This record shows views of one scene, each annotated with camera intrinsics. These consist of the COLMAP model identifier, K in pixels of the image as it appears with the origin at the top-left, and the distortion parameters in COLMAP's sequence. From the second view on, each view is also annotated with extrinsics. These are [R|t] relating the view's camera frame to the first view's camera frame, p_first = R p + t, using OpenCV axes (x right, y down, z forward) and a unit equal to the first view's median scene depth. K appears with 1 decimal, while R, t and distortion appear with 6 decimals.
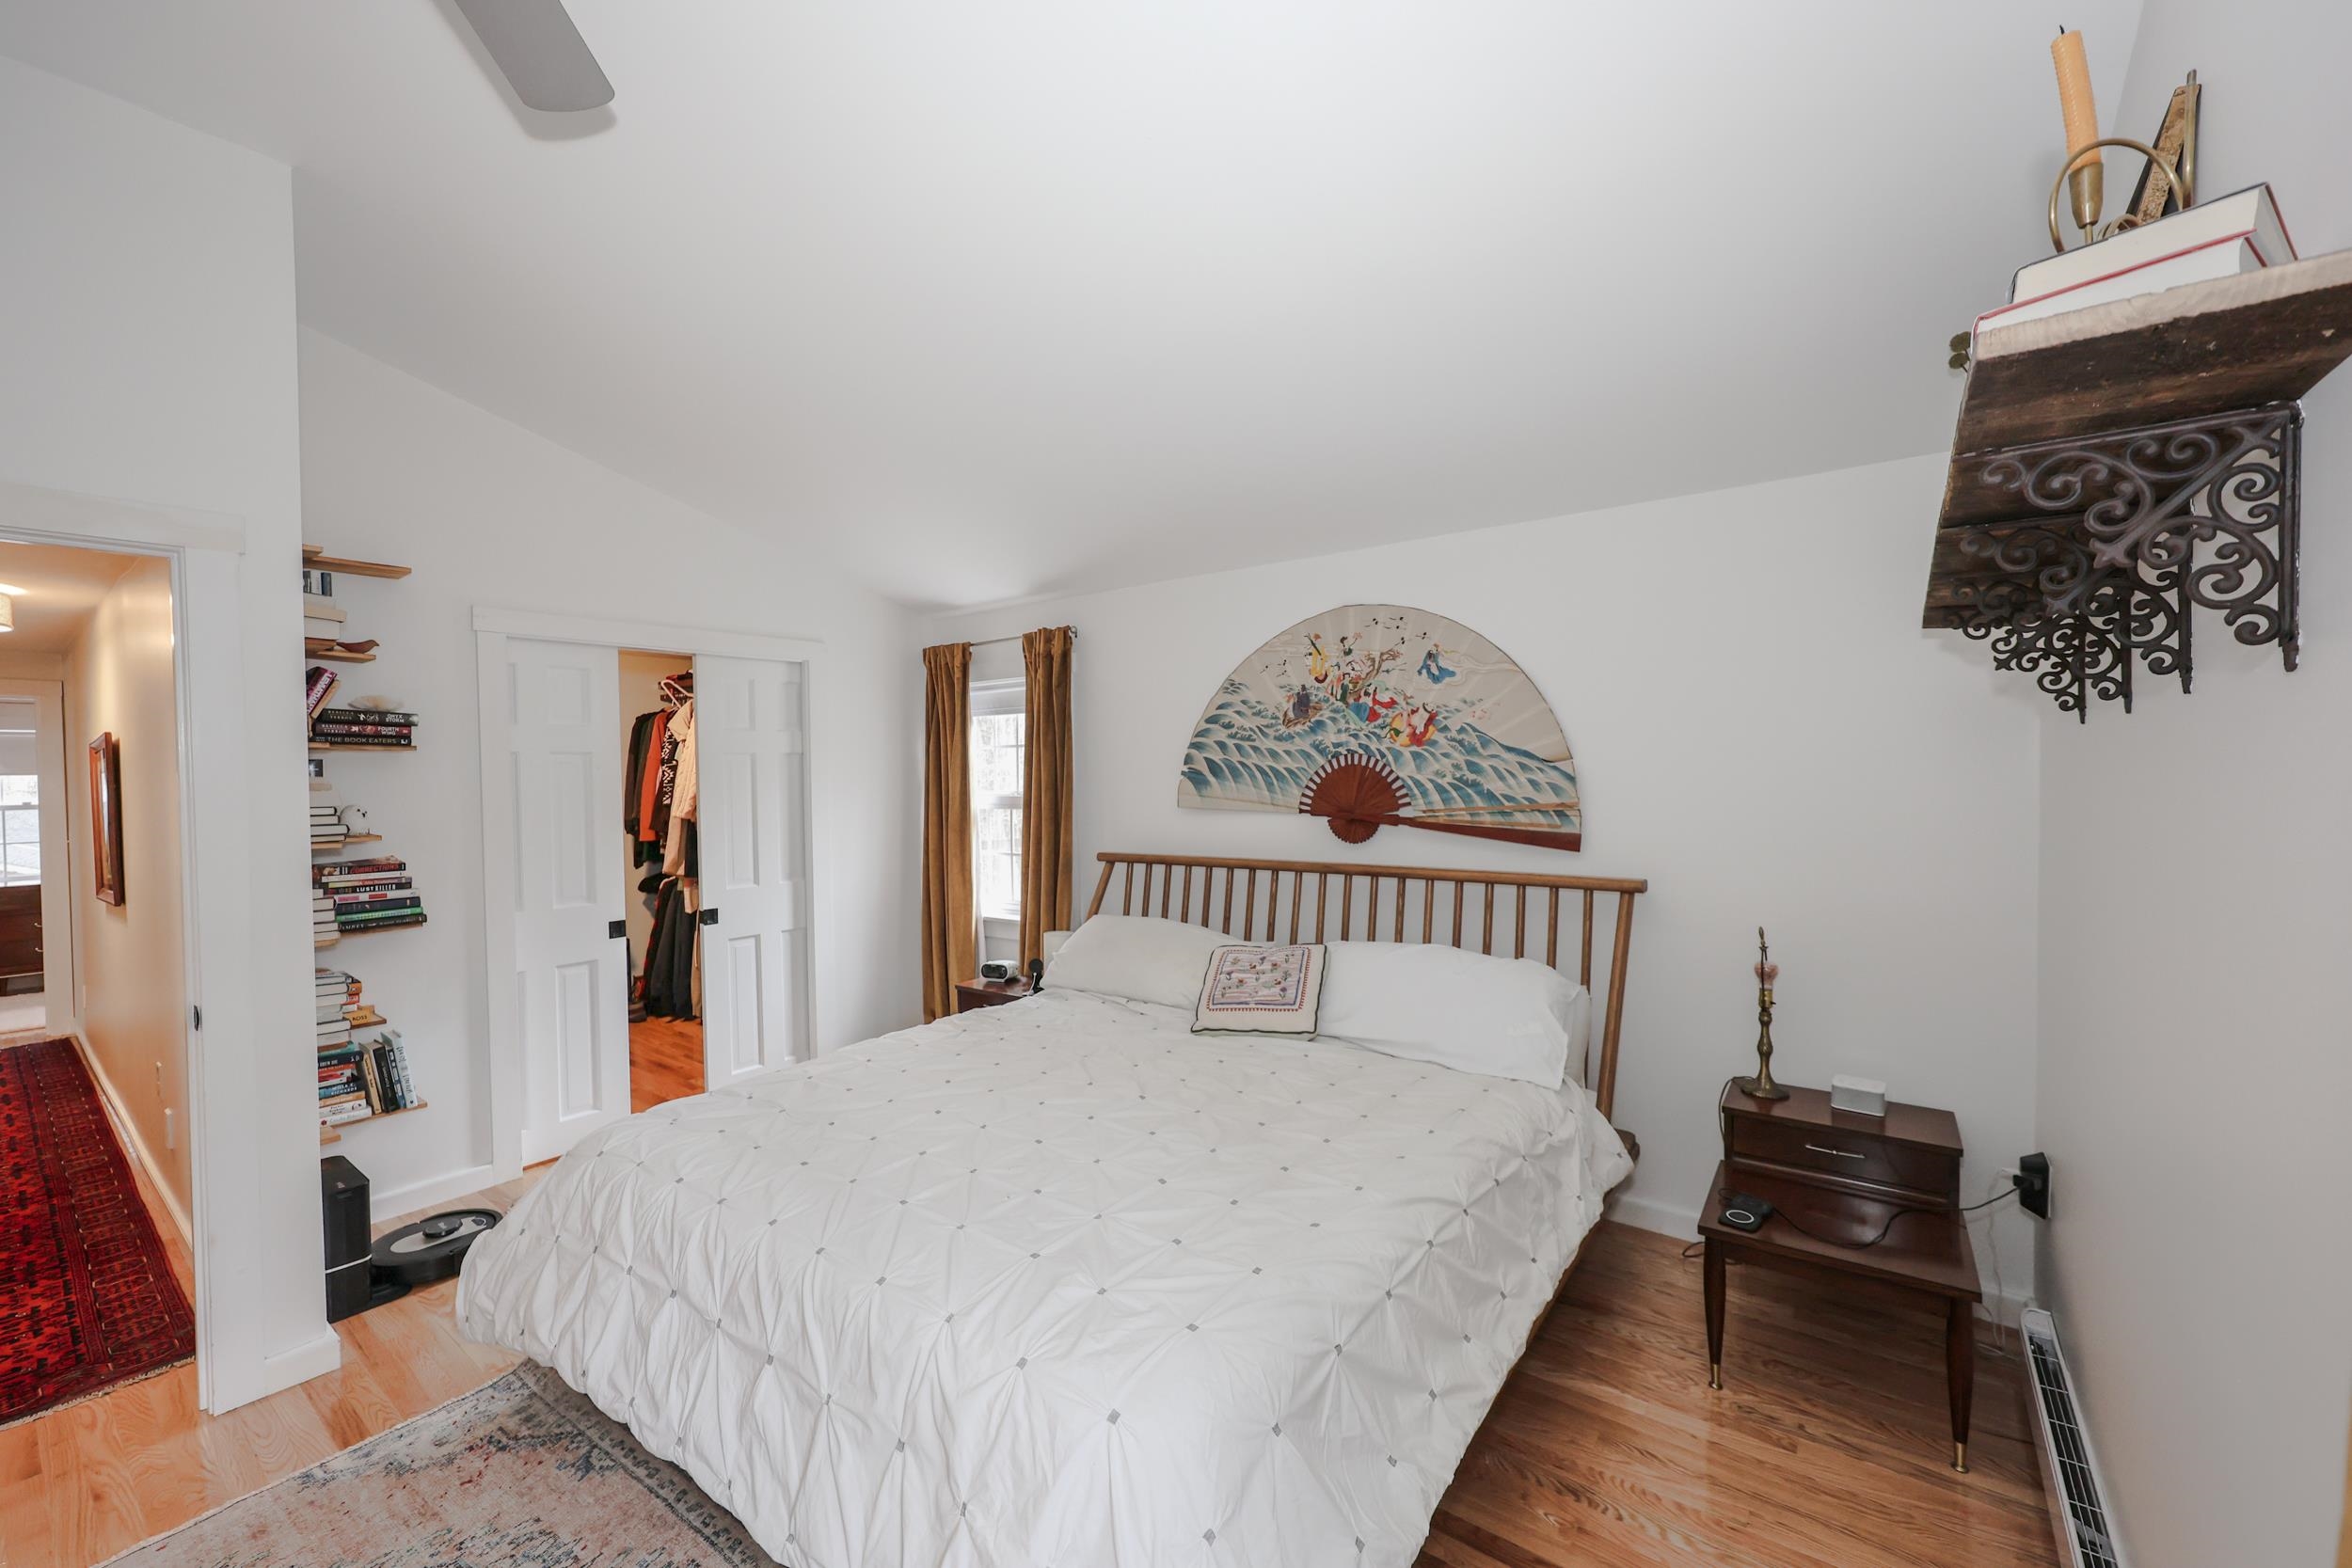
lens RADIAL K [[944.7, 0, 1184.7], [0, 944.7, 784.7], [0, 0, 1]] dist [0.000424, -0.000128]
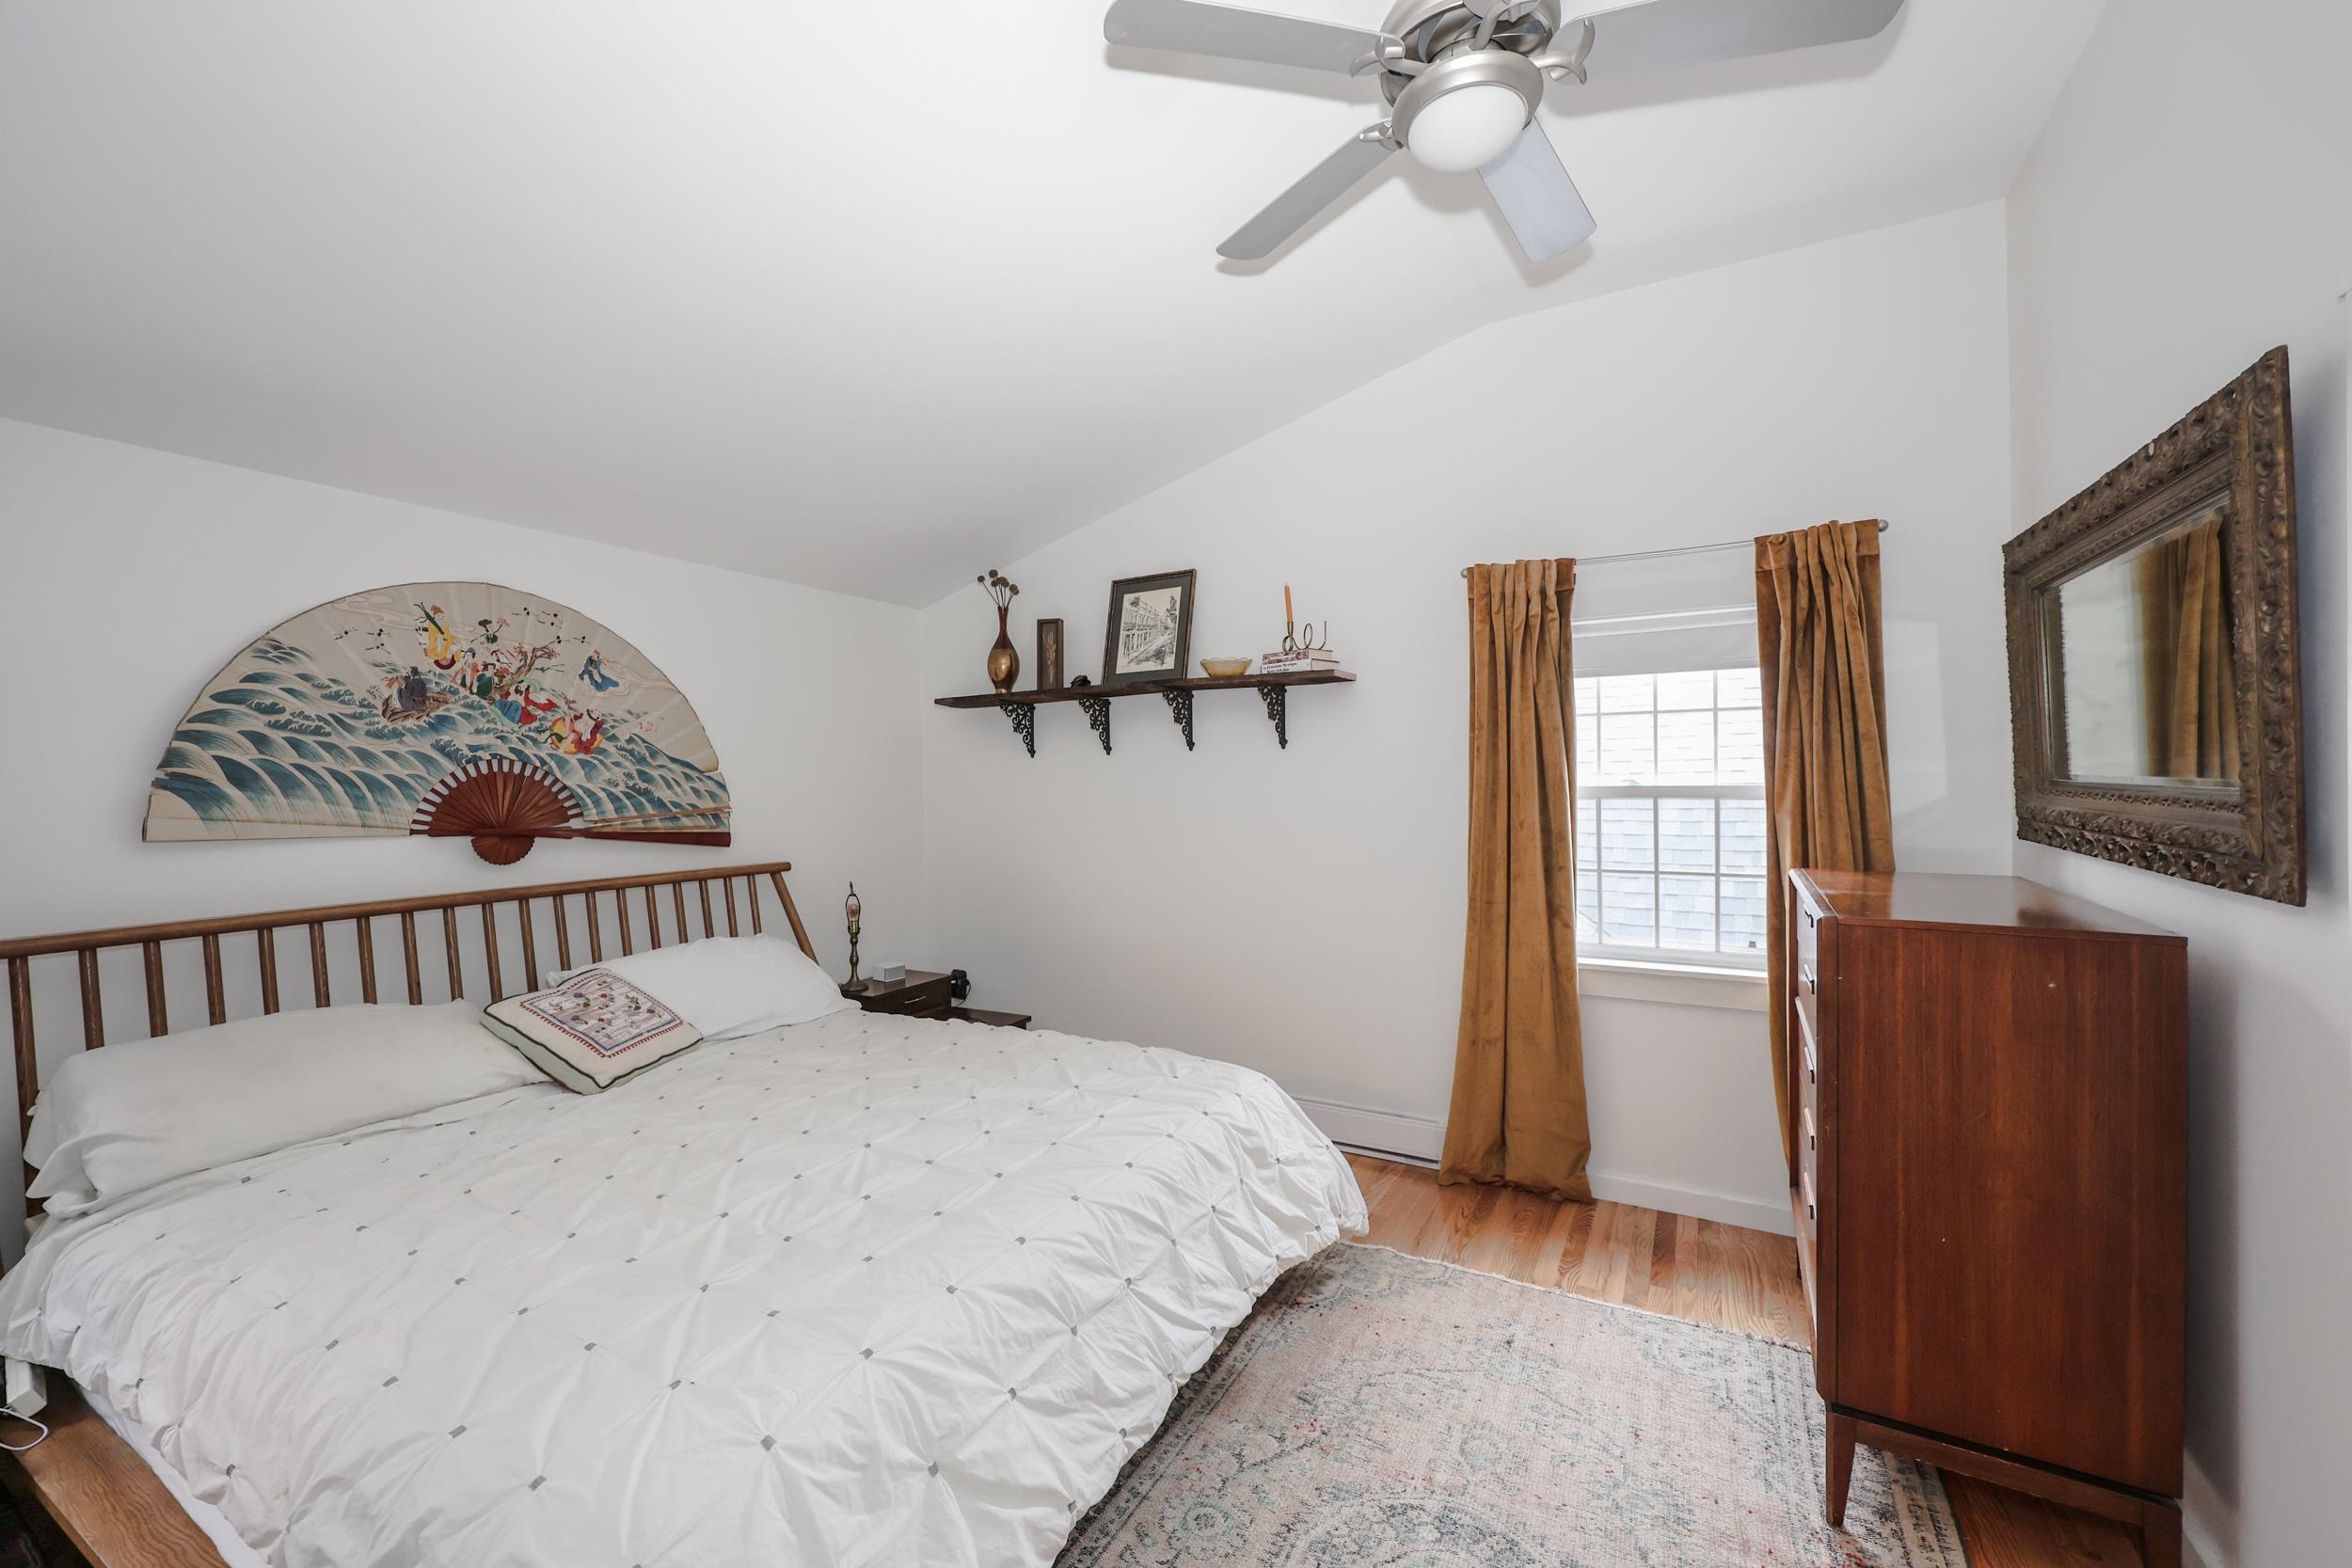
lens RADIAL K [[944.7, 0, 1177.7], [0, 944.7, 779.5], [0, 0, 1]] dist [0.000424, -0.000128]
pose [[-0.142465, 0.009010, 0.989759, -0.764687], [0.022131, 0.999738, -0.005915, 0.003890], [-0.989552, 0.021061, -0.142627, 0.527477]]
